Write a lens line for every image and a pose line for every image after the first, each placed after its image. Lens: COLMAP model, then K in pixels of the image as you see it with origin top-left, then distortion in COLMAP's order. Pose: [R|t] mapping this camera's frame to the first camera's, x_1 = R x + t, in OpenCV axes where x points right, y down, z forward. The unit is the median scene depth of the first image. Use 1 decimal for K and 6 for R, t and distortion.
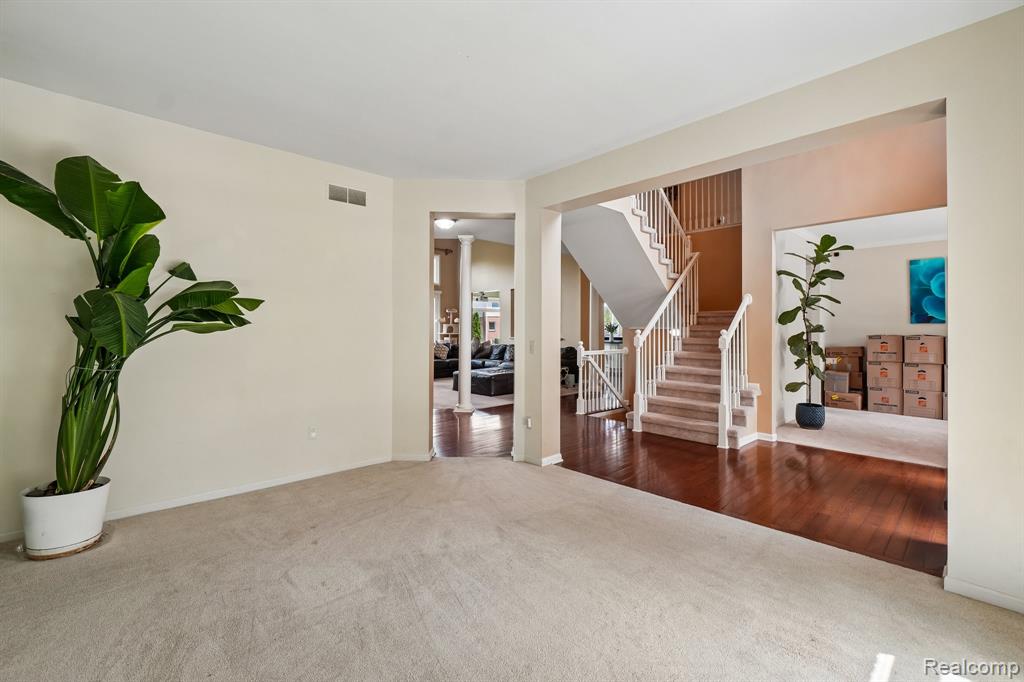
lens RADIAL K [[442.9, 0, 514.4], [0, 442.9, 323.5], [0, 0, 1]] dist [-0.003369, 0.001128]
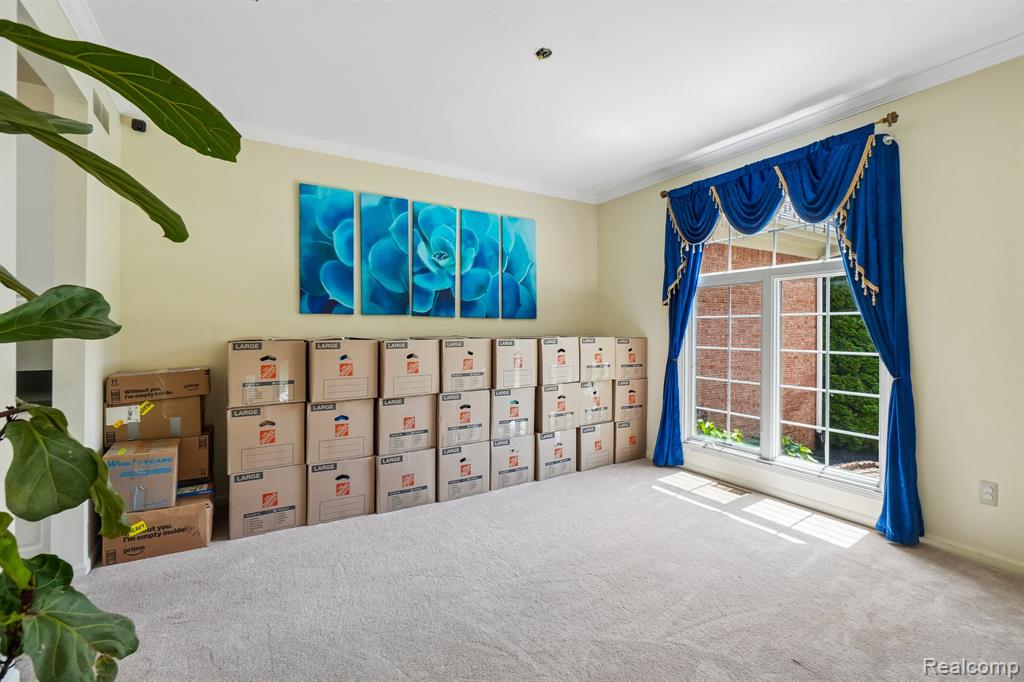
lens RADIAL K [[442.9, 0, 514.6], [0, 442.9, 334.0], [0, 0, 1]] dist [-0.003369, 0.001128]
pose [[0.198188, -0.010245, 0.980111, 0.476997], [-0.019537, 0.999705, 0.014400, 0.011146], [-0.979969, -0.022003, 0.197929, 0.687821]]
